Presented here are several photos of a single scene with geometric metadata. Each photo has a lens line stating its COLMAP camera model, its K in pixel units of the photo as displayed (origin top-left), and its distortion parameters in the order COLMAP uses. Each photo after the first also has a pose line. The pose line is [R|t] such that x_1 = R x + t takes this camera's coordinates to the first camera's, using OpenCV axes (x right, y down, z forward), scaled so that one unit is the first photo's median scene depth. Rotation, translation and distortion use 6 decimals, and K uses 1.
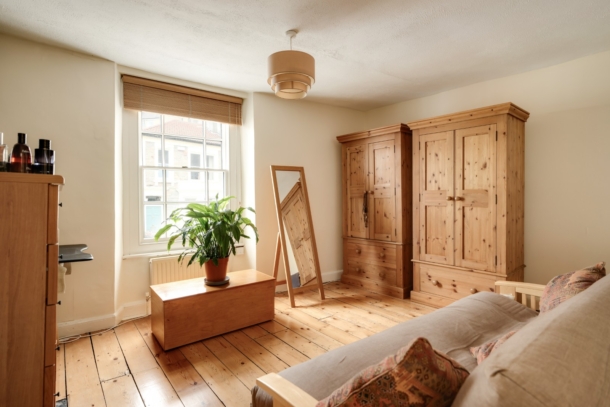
lens RADIAL K [[310.5, 0, 306.0], [0, 310.5, 201.1], [0, 0, 1]] dist [-0.001006, 0.000702]
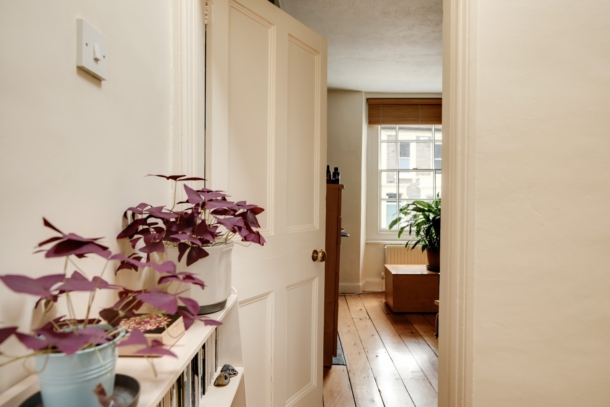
lens RADIAL K [[310.5, 0, 306.0], [0, 310.5, 201.1], [0, 0, 1]] dist [-0.001006, 0.000702]
pose [[0.749229, 0.017681, -0.662075, 0.090327], [-0.013847, 0.999843, 0.011031, 0.002366], [0.662166, 0.000903, 0.749357, -0.159389]]
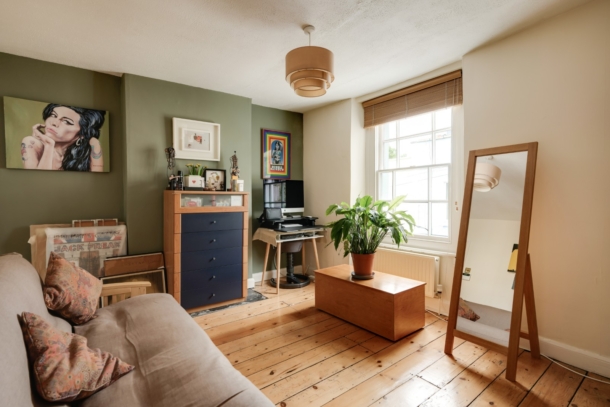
lens RADIAL K [[310.5, 0, 306.0], [0, 310.5, 201.1], [0, 0, 1]] dist [-0.001006, 0.000702]
pose [[-0.003611, 0.014849, -0.999883, 0.932097], [-0.015071, 0.999775, 0.014902, -0.007443], [0.999880, 0.015123, -0.003386, 0.979804]]
